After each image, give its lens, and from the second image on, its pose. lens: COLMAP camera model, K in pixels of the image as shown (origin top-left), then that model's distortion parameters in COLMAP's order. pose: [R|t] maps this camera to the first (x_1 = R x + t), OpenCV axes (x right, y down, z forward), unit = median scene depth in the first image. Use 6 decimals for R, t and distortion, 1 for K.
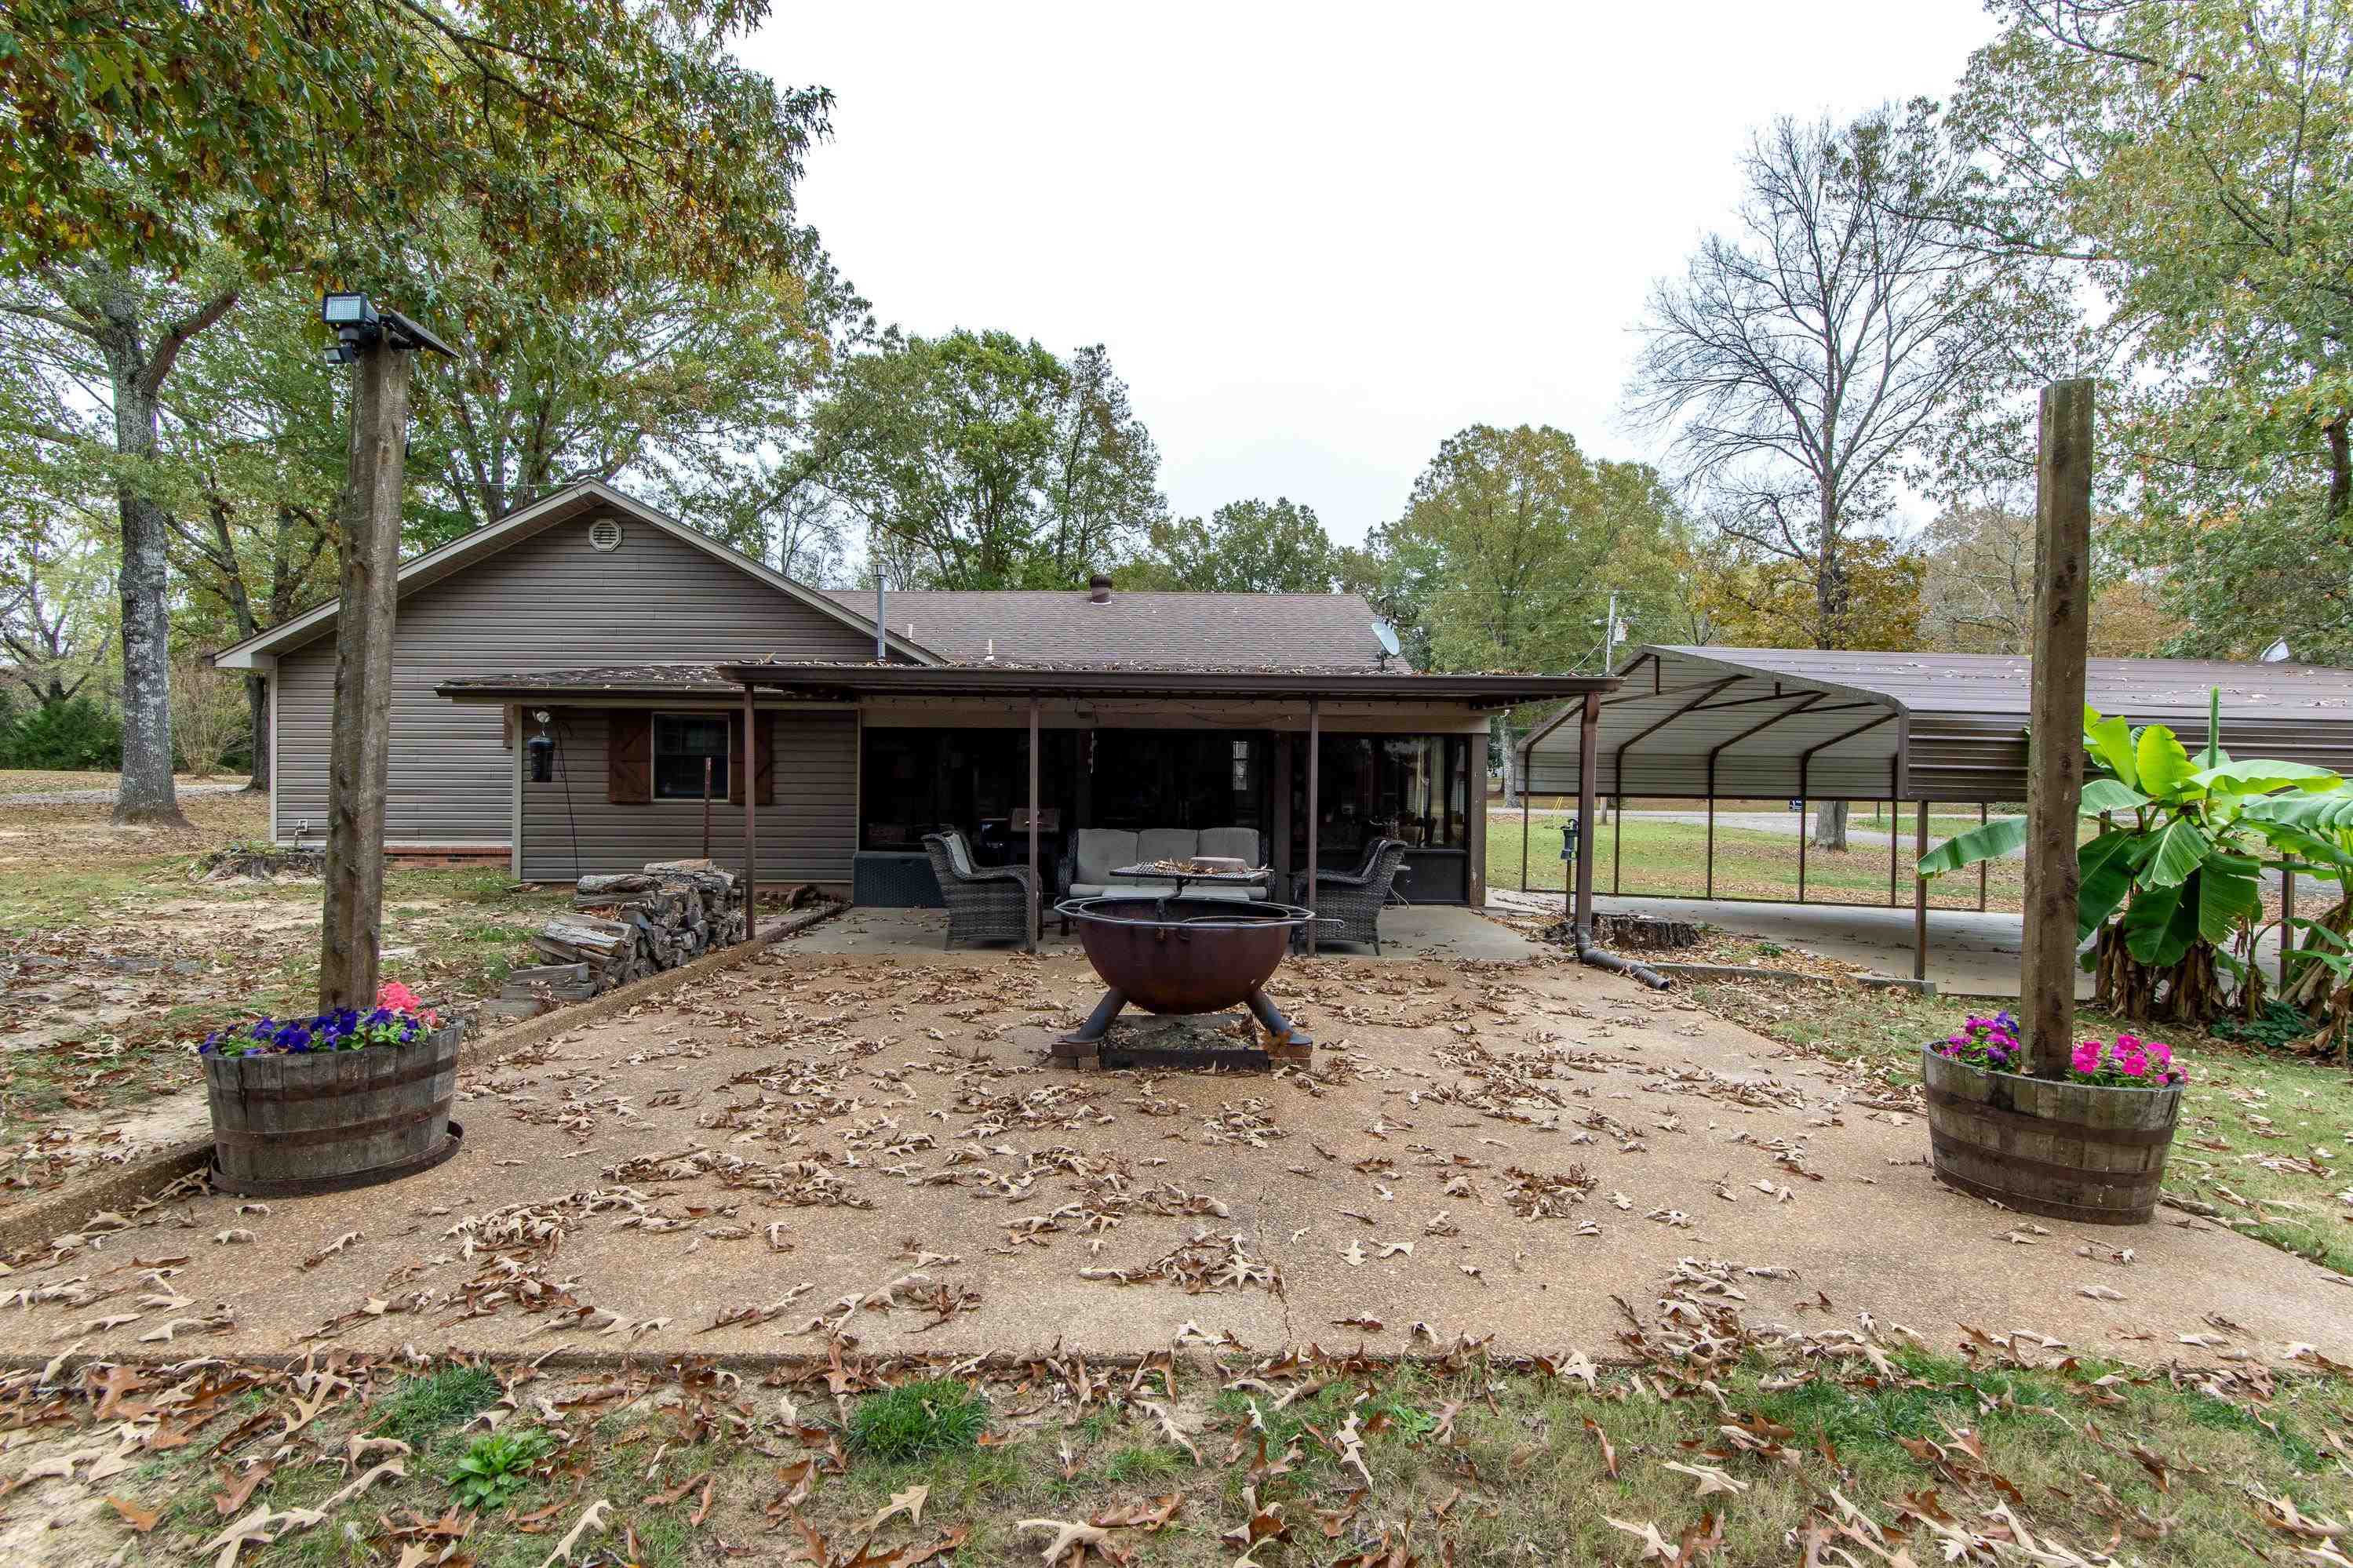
lens RADIAL K [[1017.8, 0, 1178.9], [0, 1017.8, 784.7], [0, 0, 1]] dist [0.007326, 0.000283]
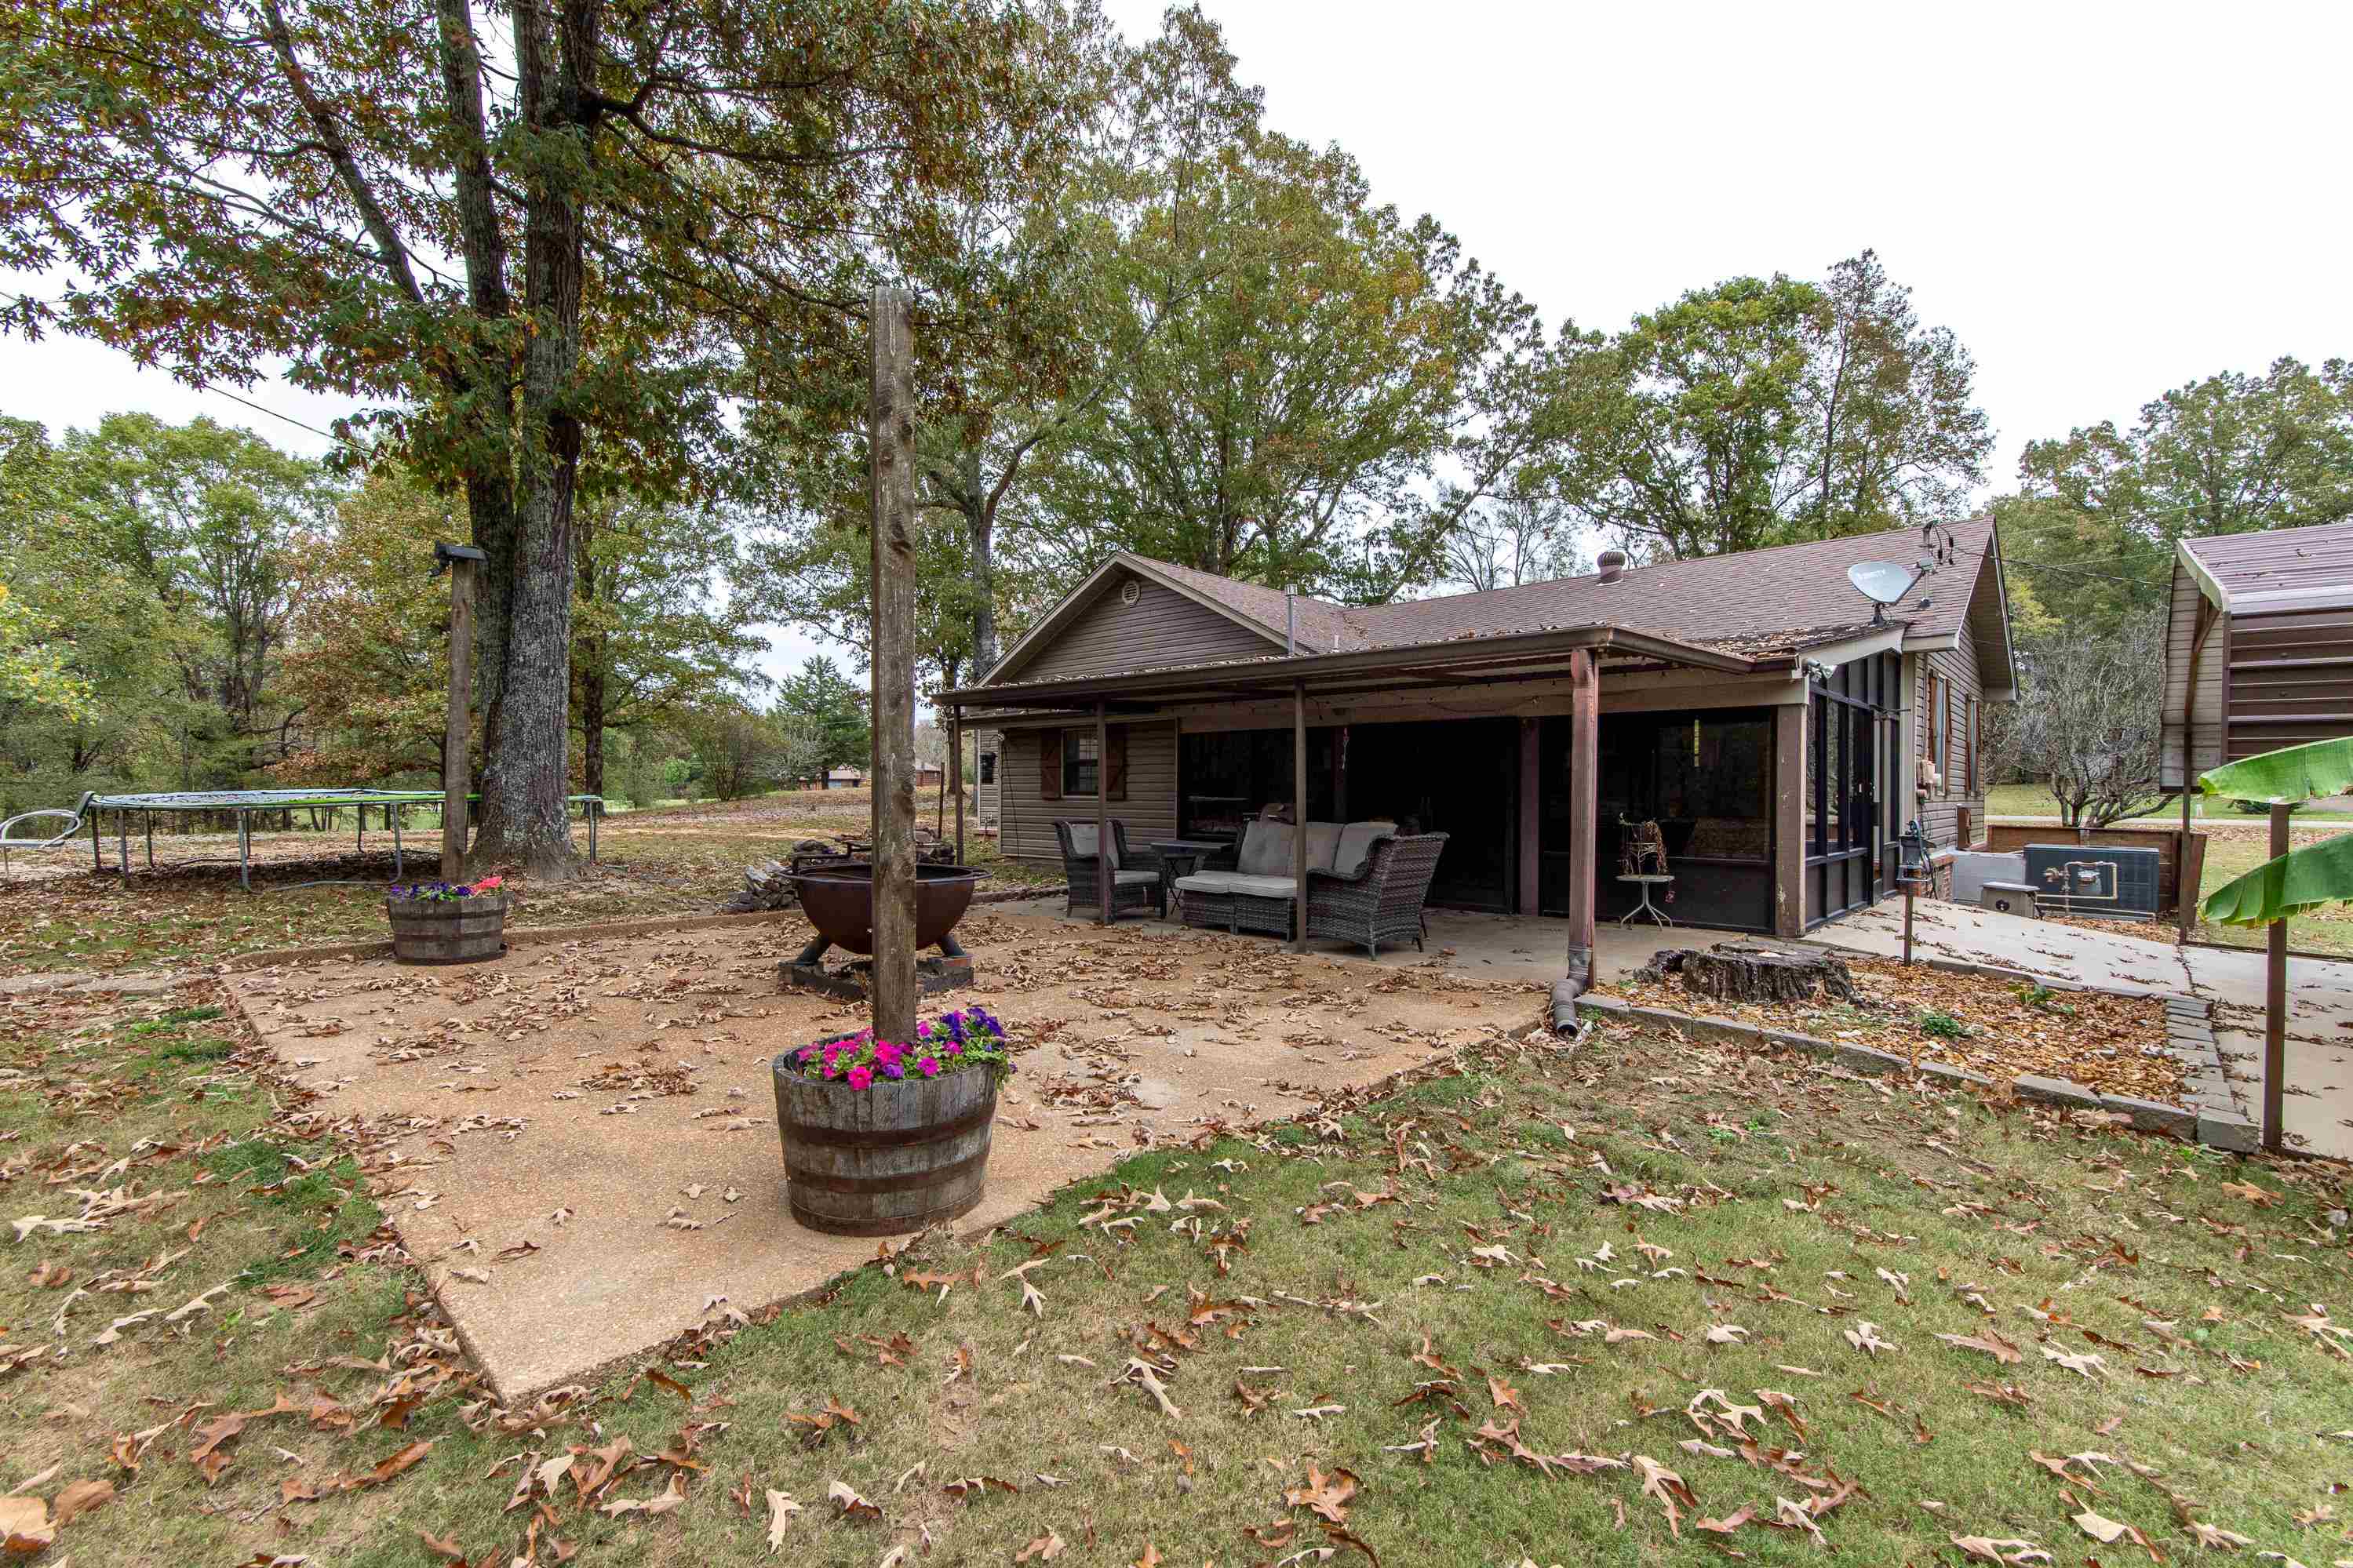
lens RADIAL K [[1017.8, 0, 1180.0], [0, 1017.8, 780.8], [0, 0, 1]] dist [0.007326, 0.000283]
pose [[0.718779, -0.012079, -0.695134, 0.092856], [0.003652, 0.999901, -0.013598, 0.002552], [0.695229, 0.007235, 0.718752, 0.030626]]
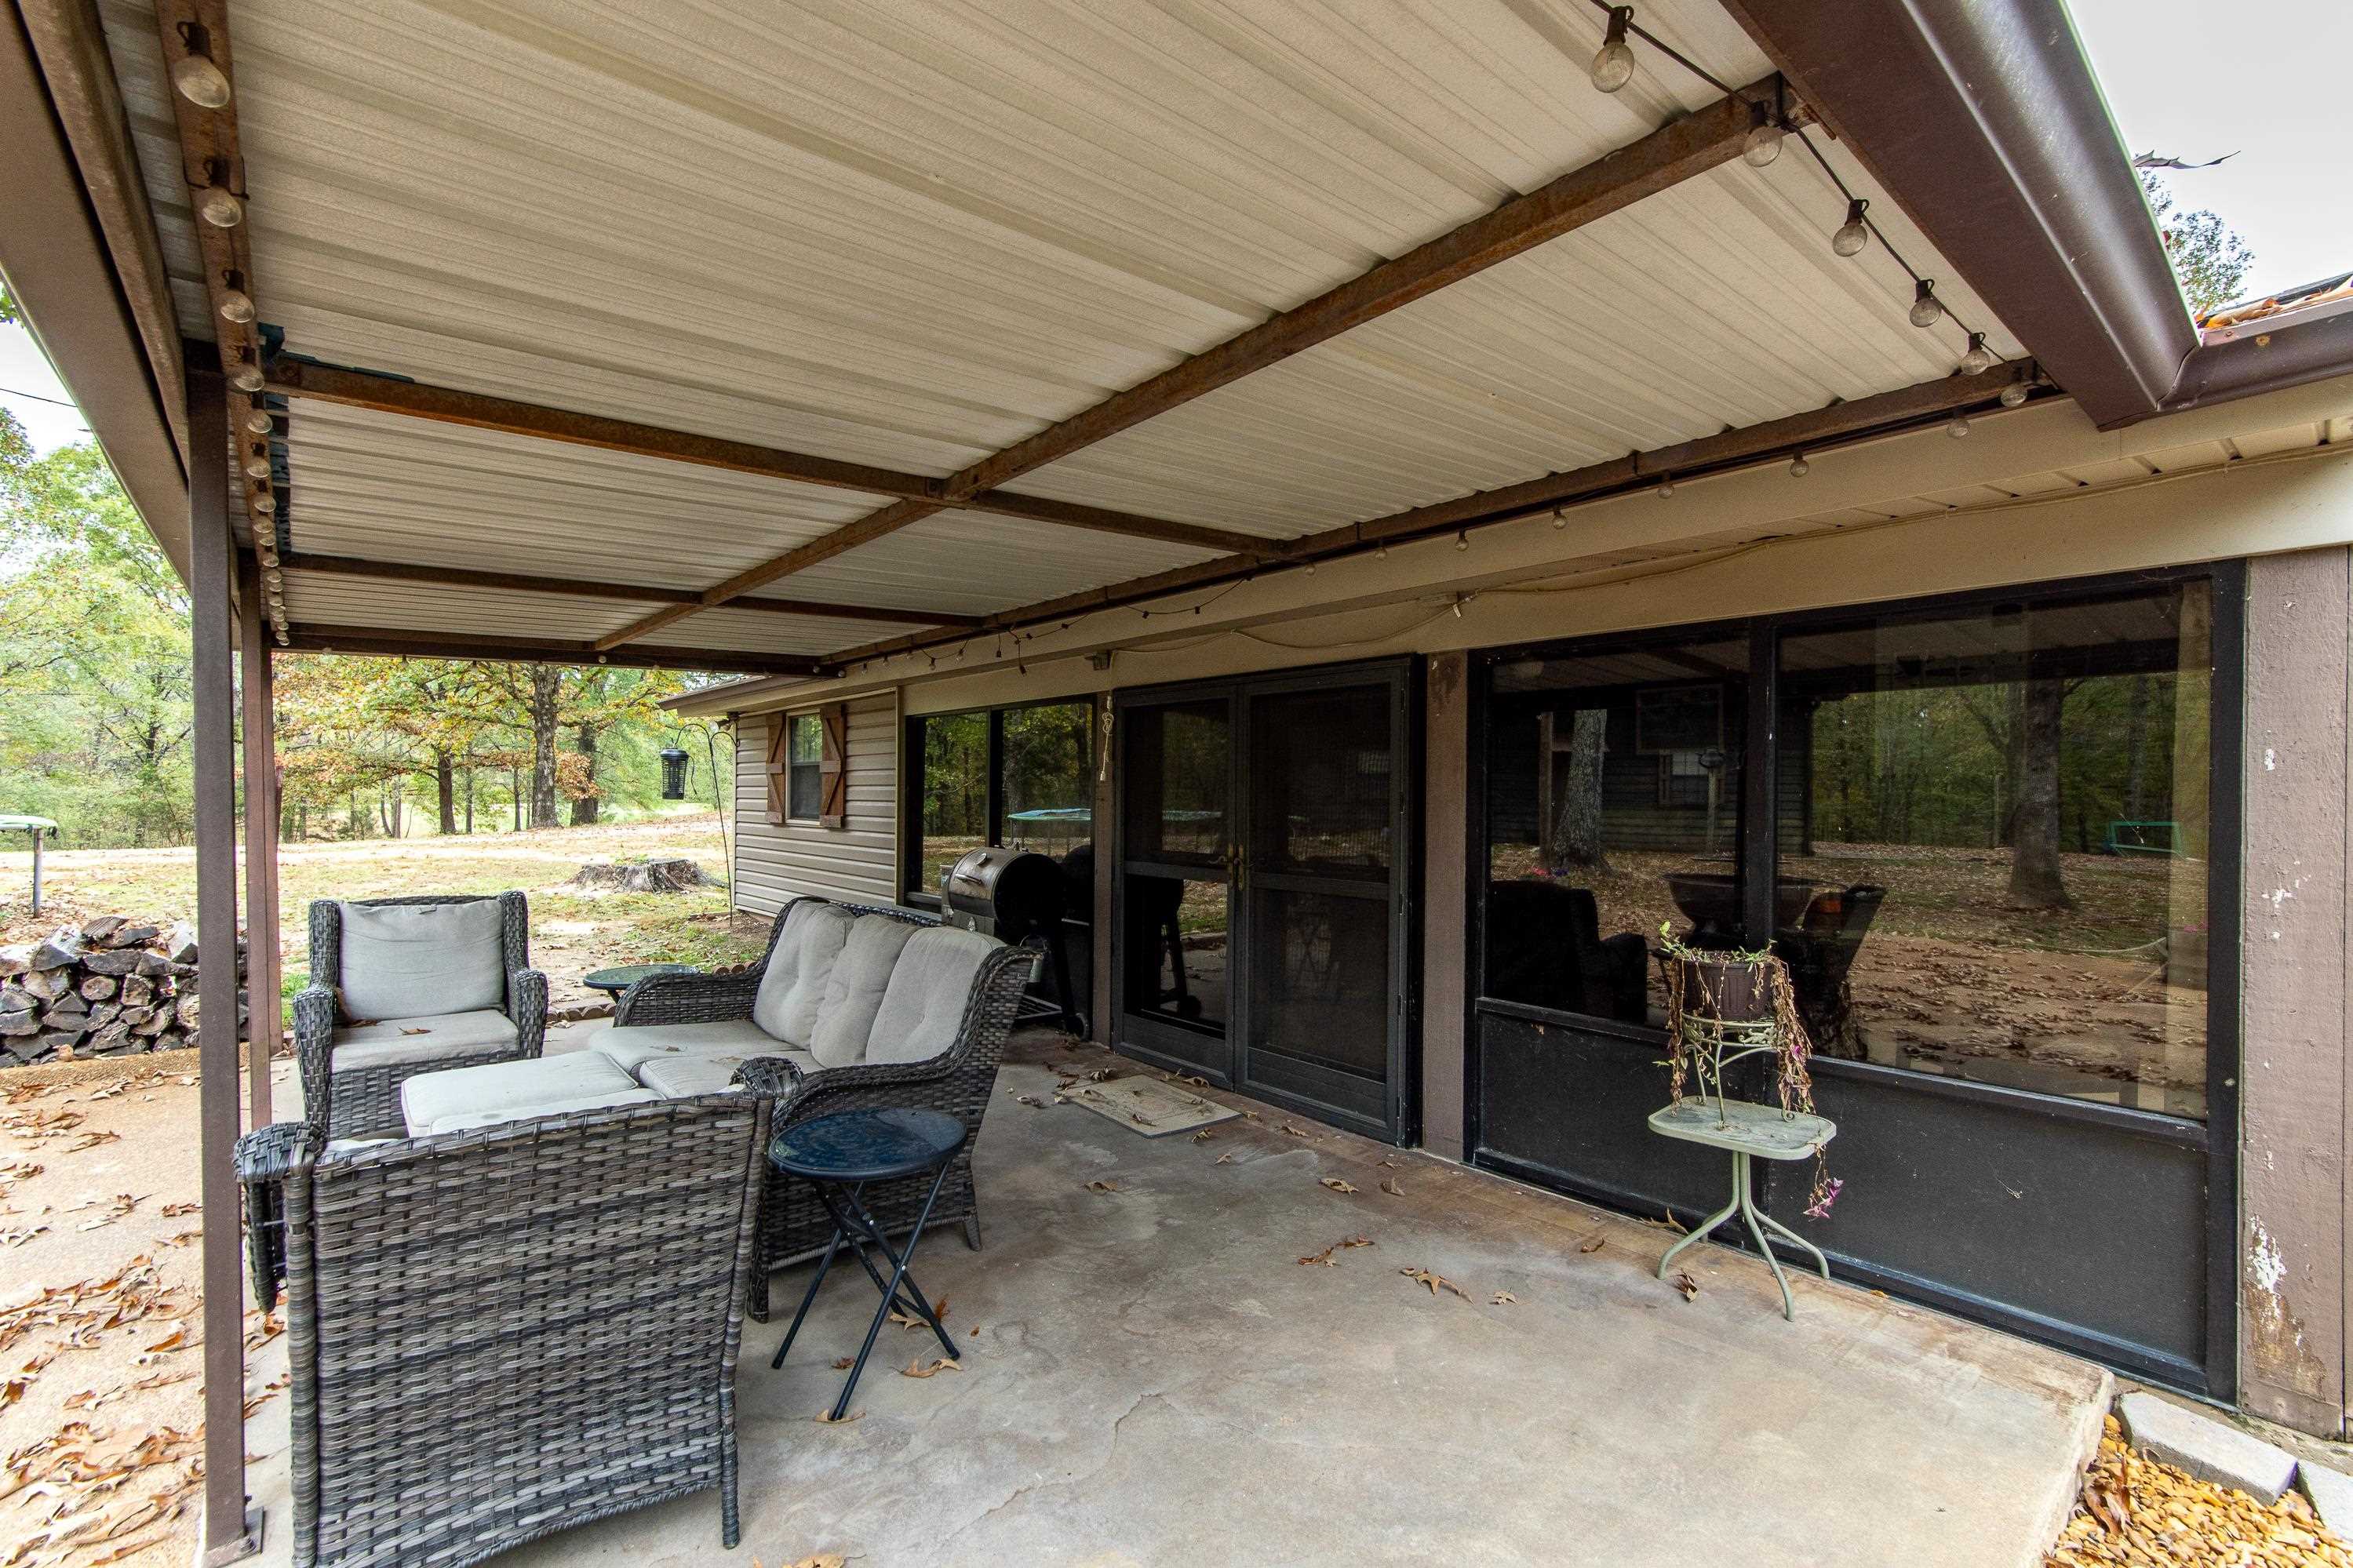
lens RADIAL K [[1017.8, 0, 1174.3], [0, 1017.8, 789.4], [0, 0, 1]] dist [0.007326, 0.000283]
pose [[0.630634, -0.003268, -0.776074, 0.058808], [-0.002742, 0.999976, -0.006439, -0.000660], [0.776076, 0.006189, 0.630609, 0.133263]]
